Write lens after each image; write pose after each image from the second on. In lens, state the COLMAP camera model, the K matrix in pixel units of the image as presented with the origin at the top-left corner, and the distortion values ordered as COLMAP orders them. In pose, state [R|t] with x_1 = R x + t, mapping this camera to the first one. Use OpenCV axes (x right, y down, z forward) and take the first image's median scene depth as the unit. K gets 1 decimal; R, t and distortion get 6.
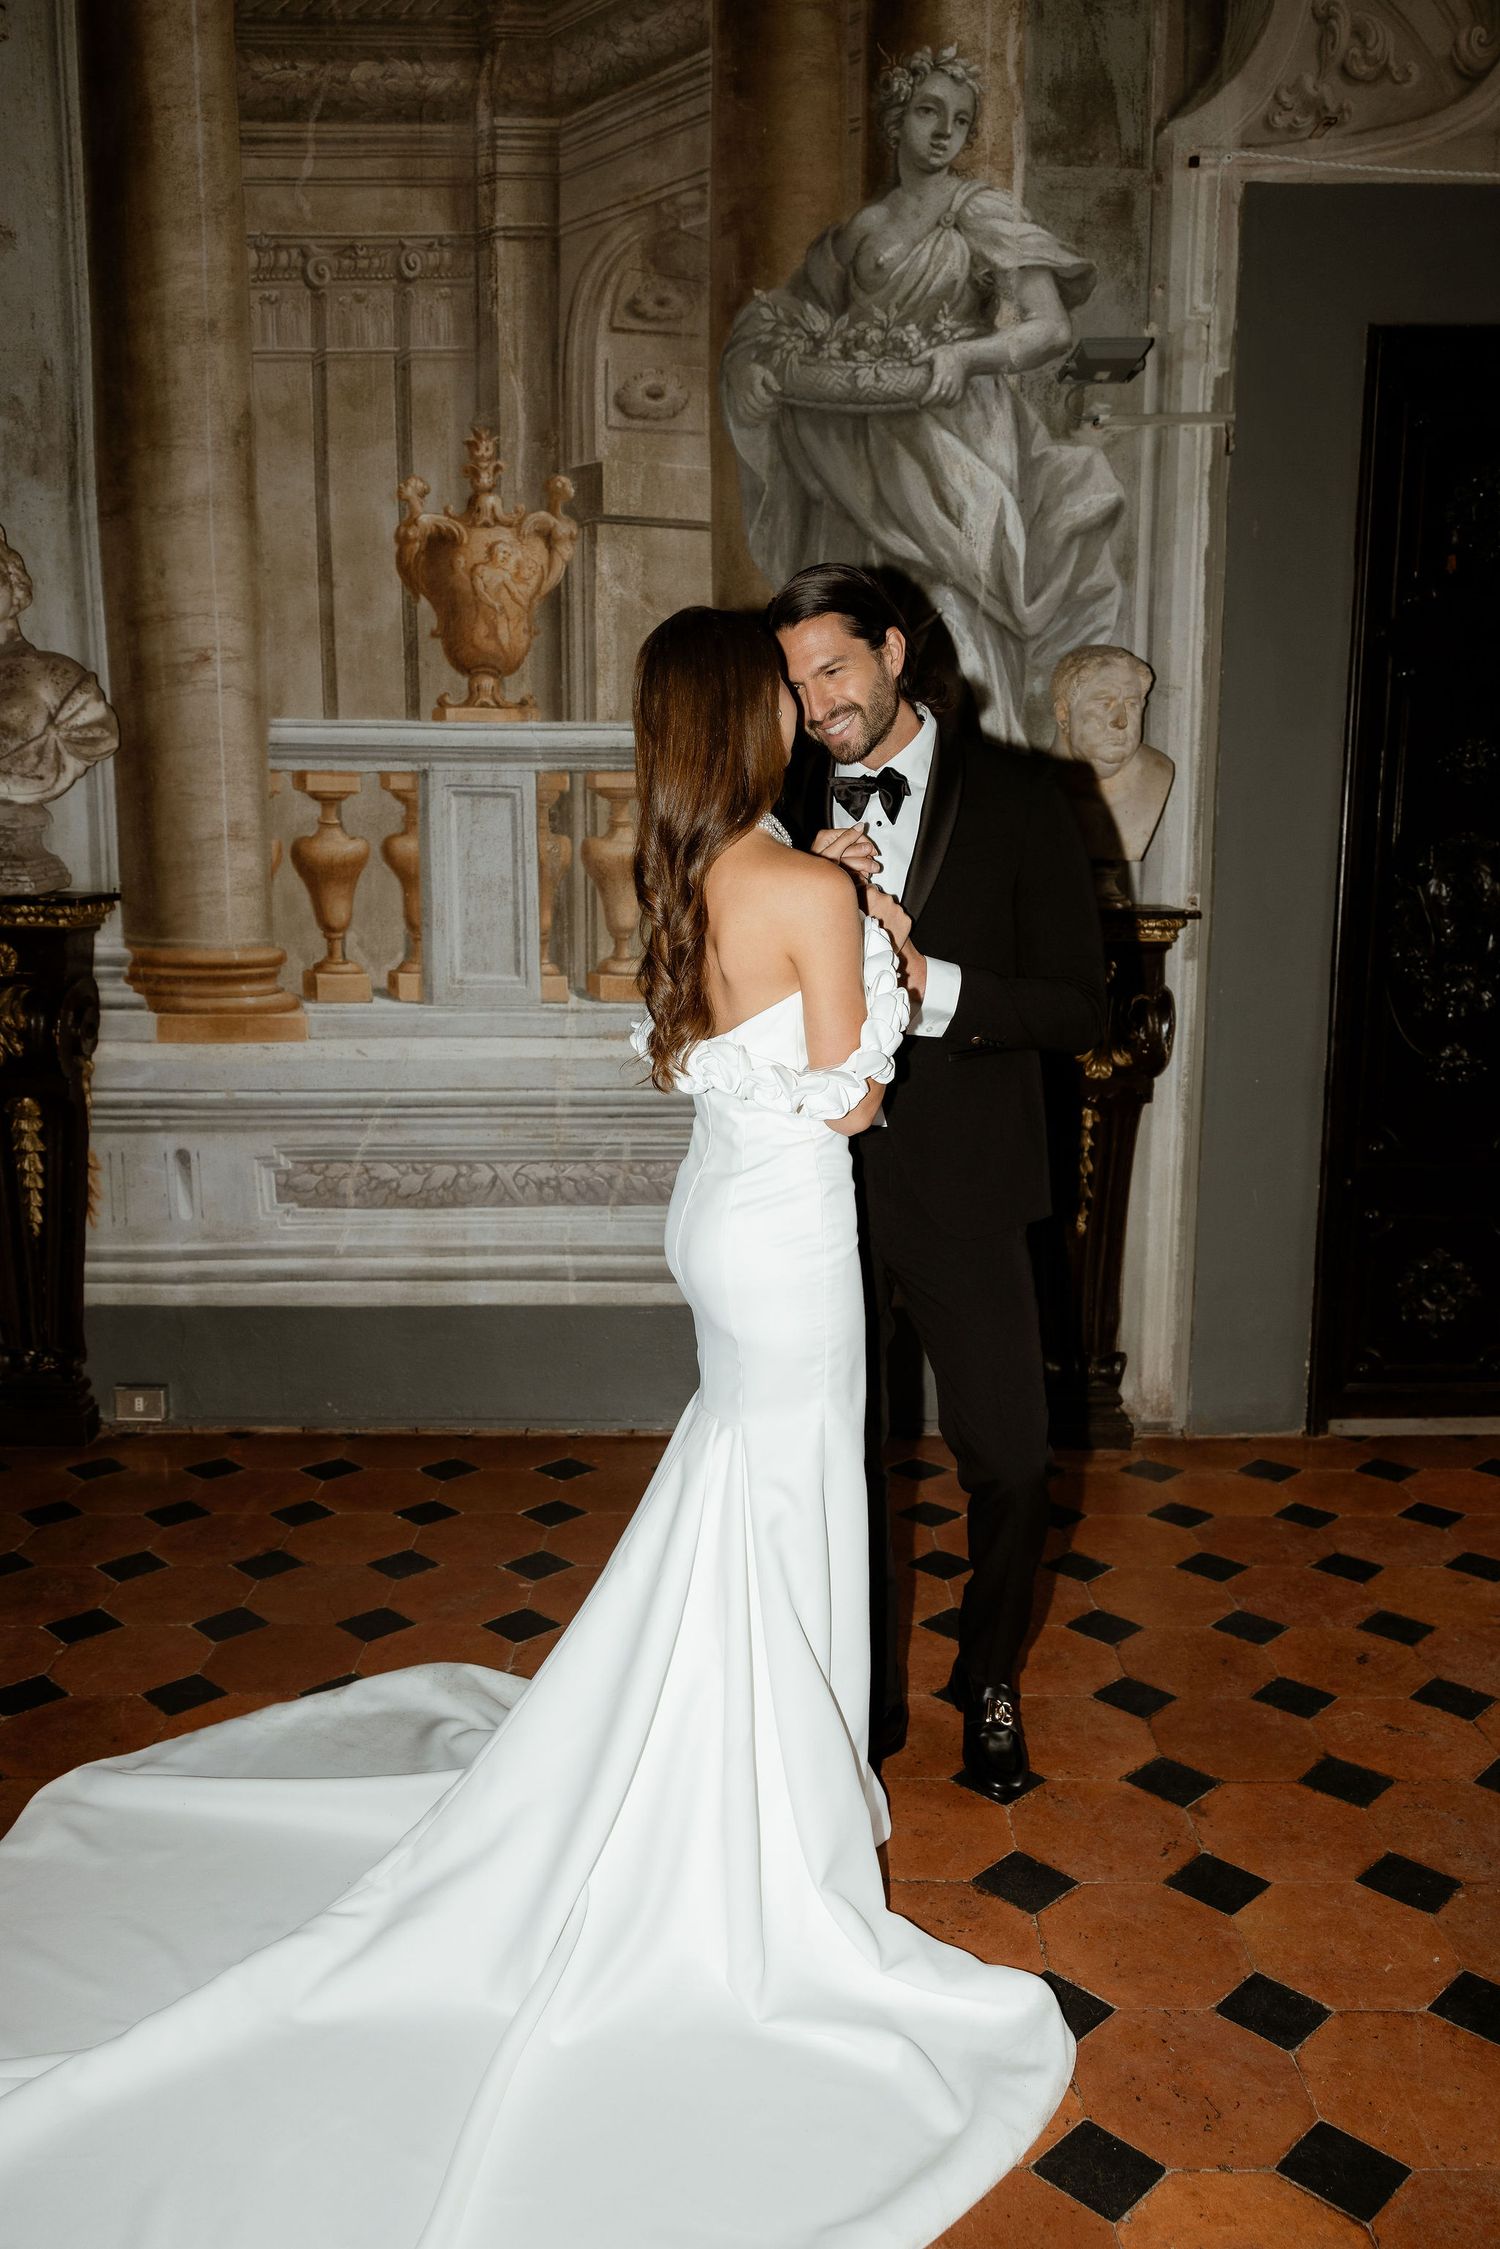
lens RADIAL K [[1776.4, 0, 782.7], [0, 1776.4, 1130.6], [0, 0, 1]] dist [0.002987, 0.008707]
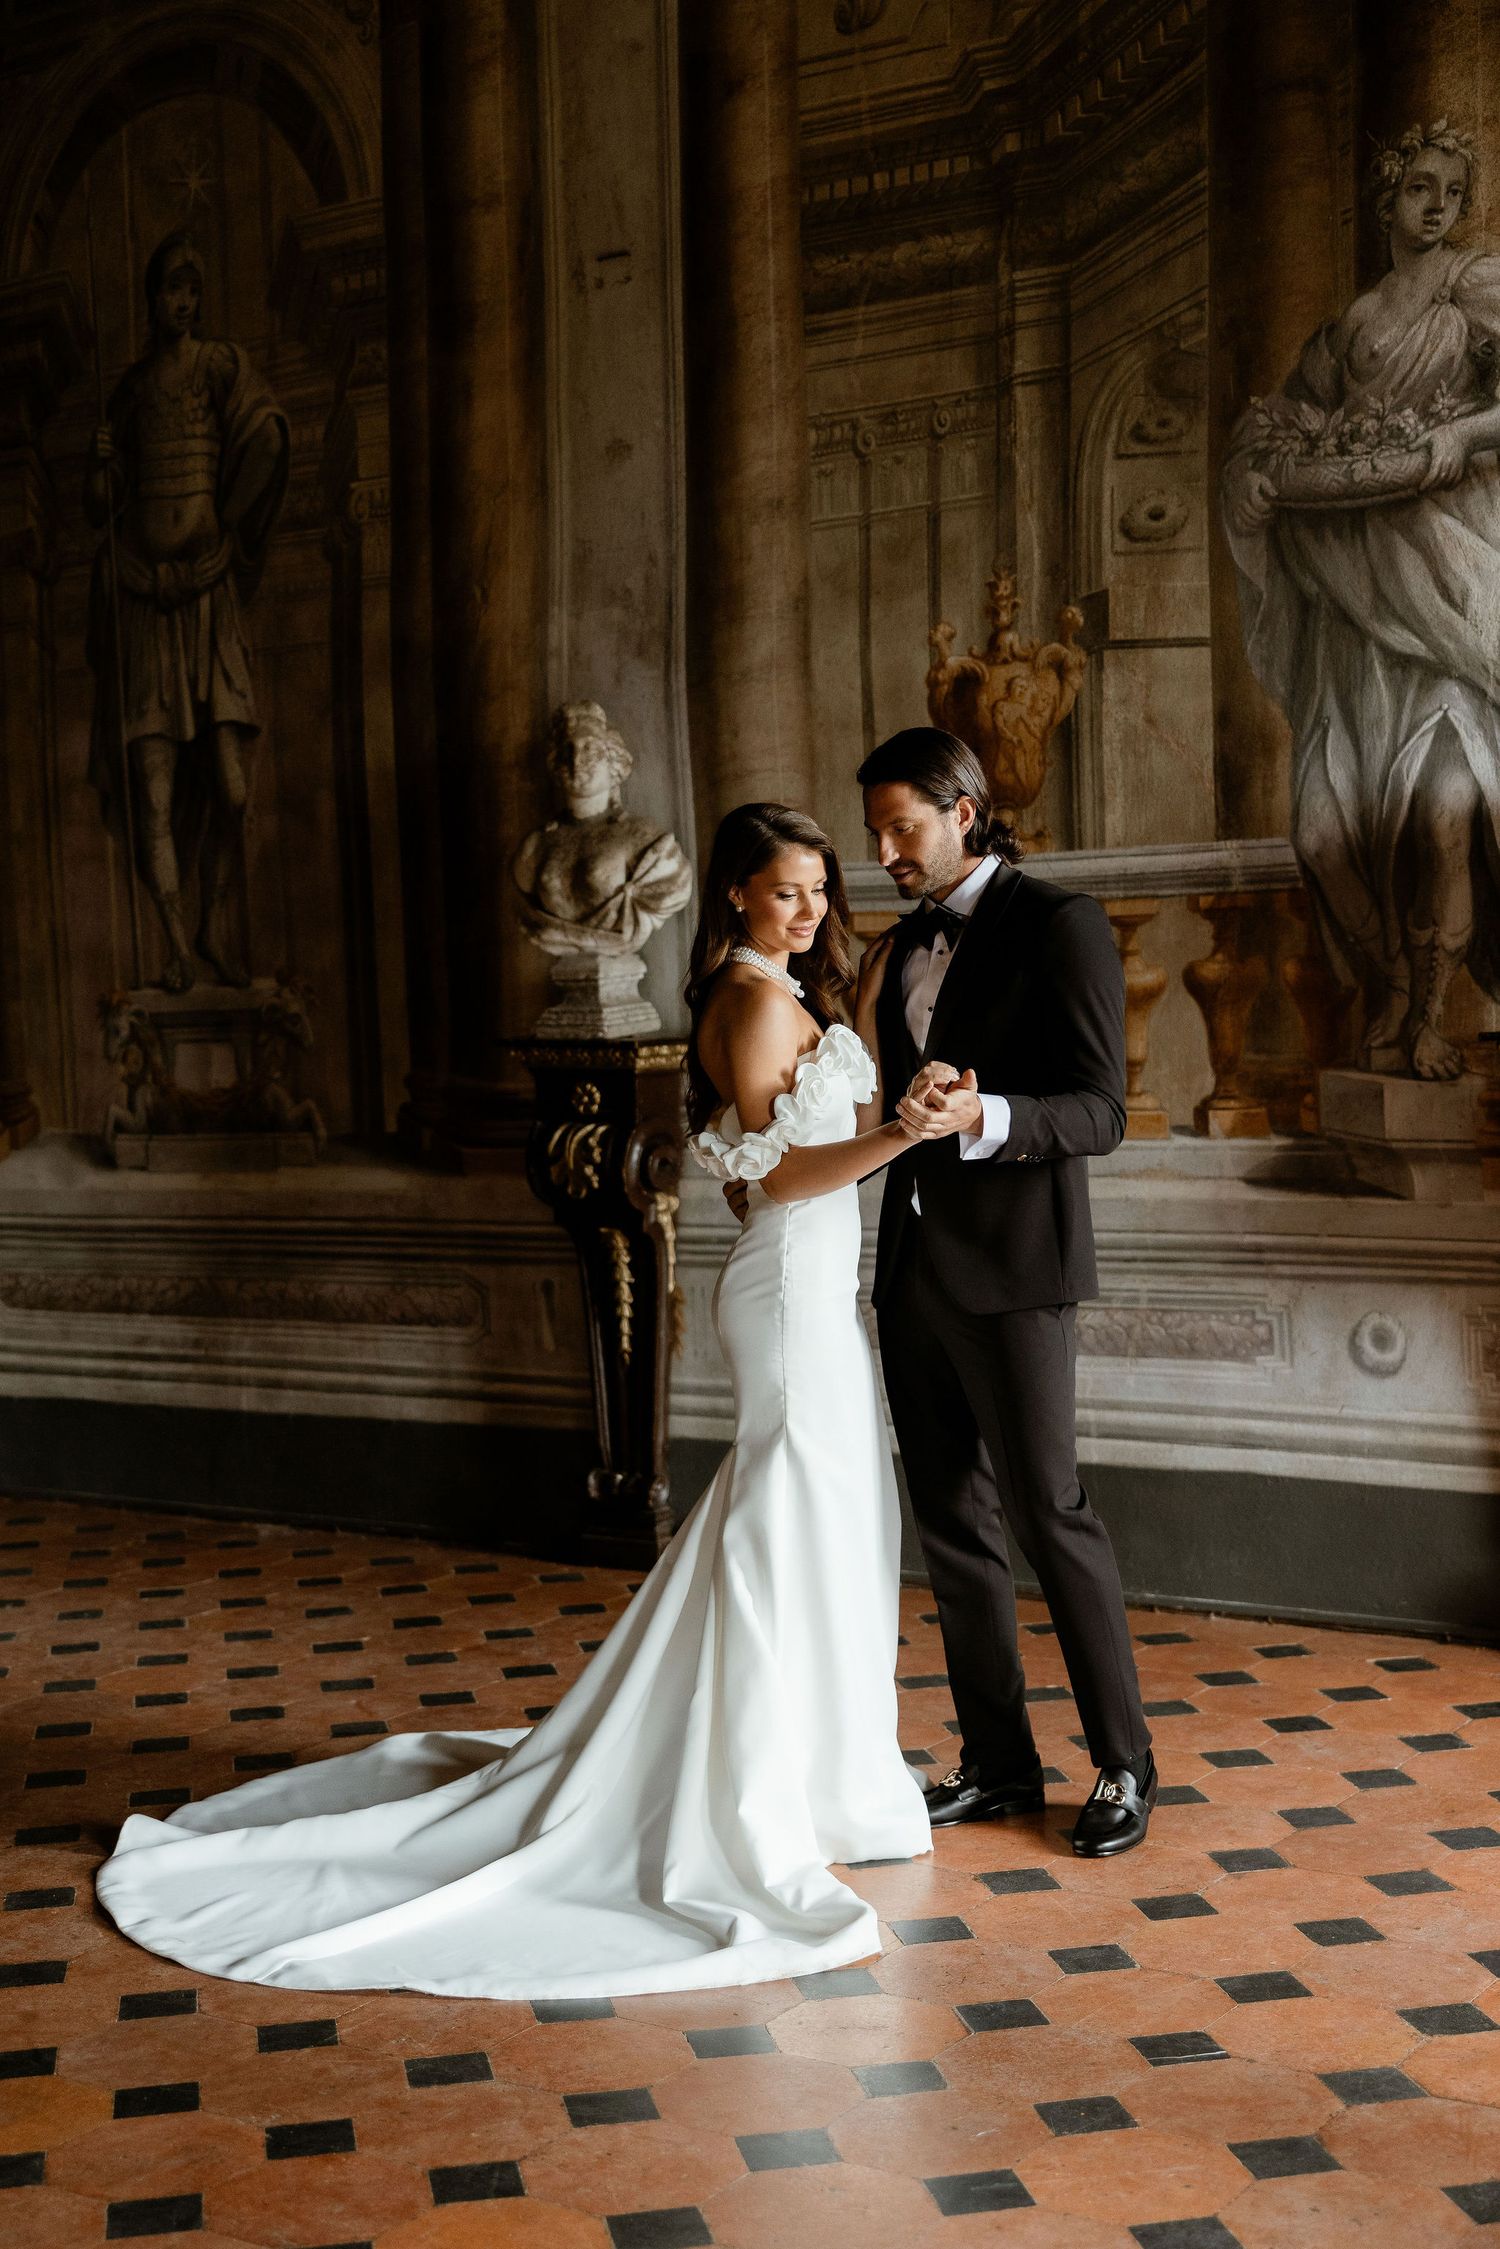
lens RADIAL K [[2923.1, 0, 765.5], [0, 2923.1, 1198.4], [0, 0, 1]] dist [0.009574, 0.000000]
pose [[0.832399, 0.009278, -0.554099, 0.639882], [-0.054075, 0.996448, -0.064551, 0.073758], [0.551533, 0.083695, 0.829944, -0.416171]]
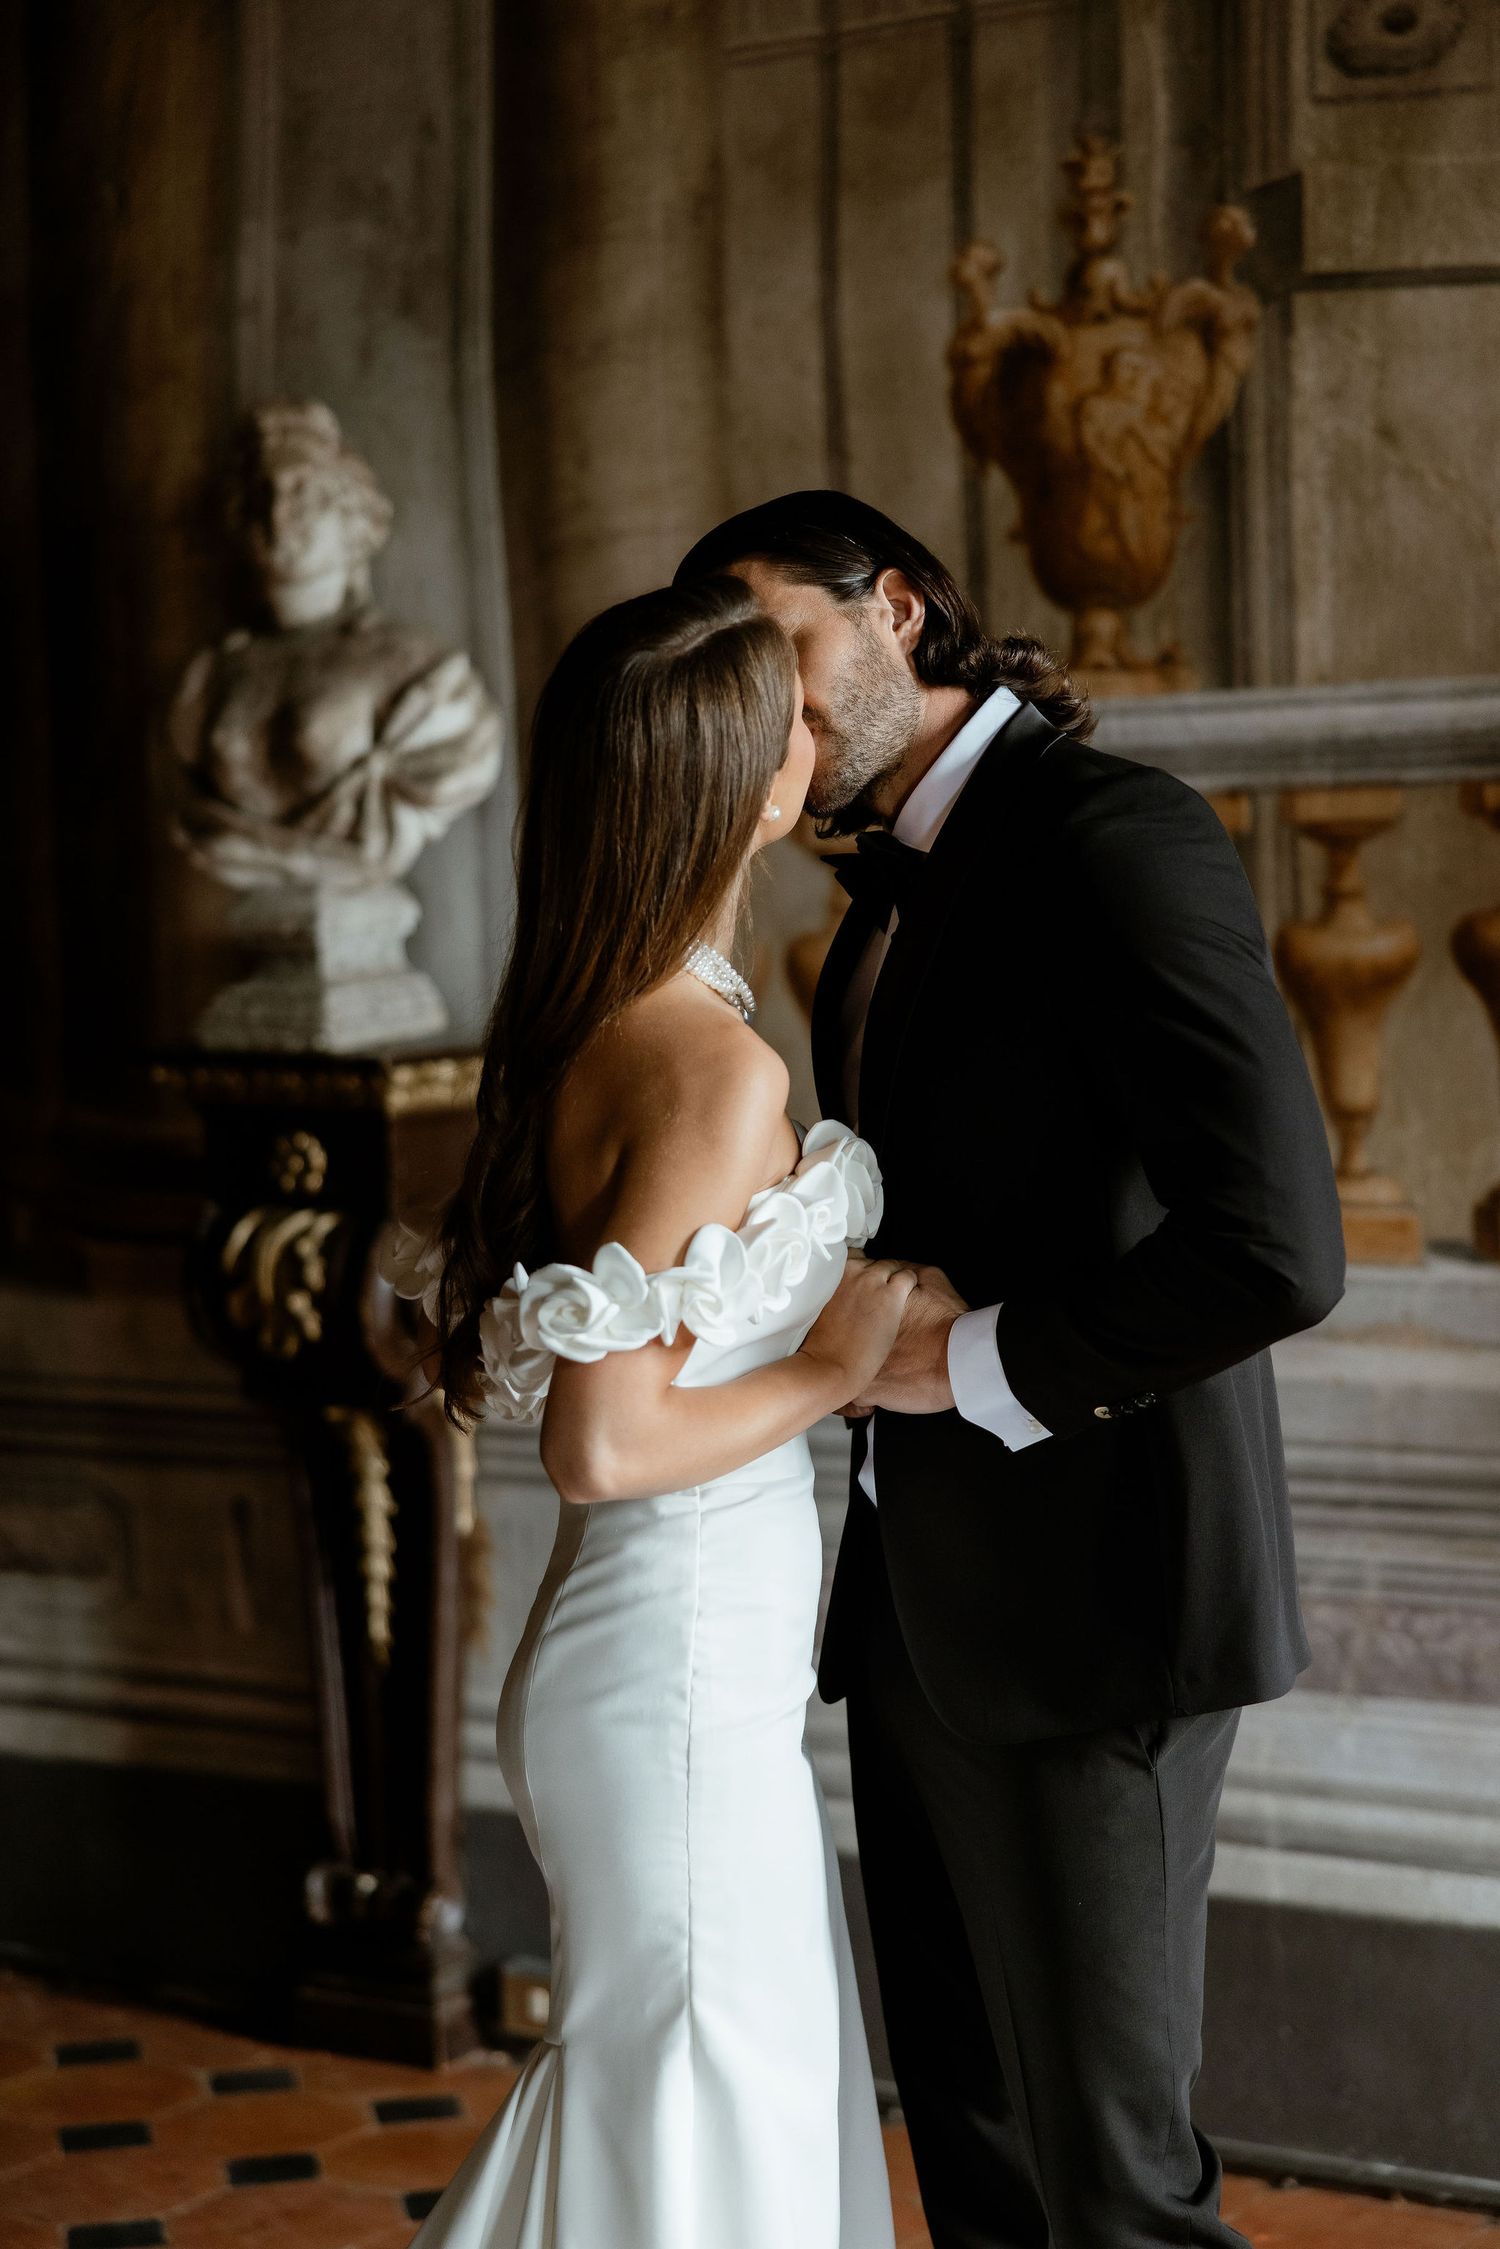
lens RADIAL K [[4306.8, 0, 755.6], [0, 4306.8, 1114.0], [0, 0, 1]] dist [0.010012, 0.000000]
pose [[0.823977, 0.004562, -0.566604, 0.452171], [-0.058290, 0.995345, -0.076753, -0.015565], [0.563617, 0.096270, 0.820407, -0.039612]]
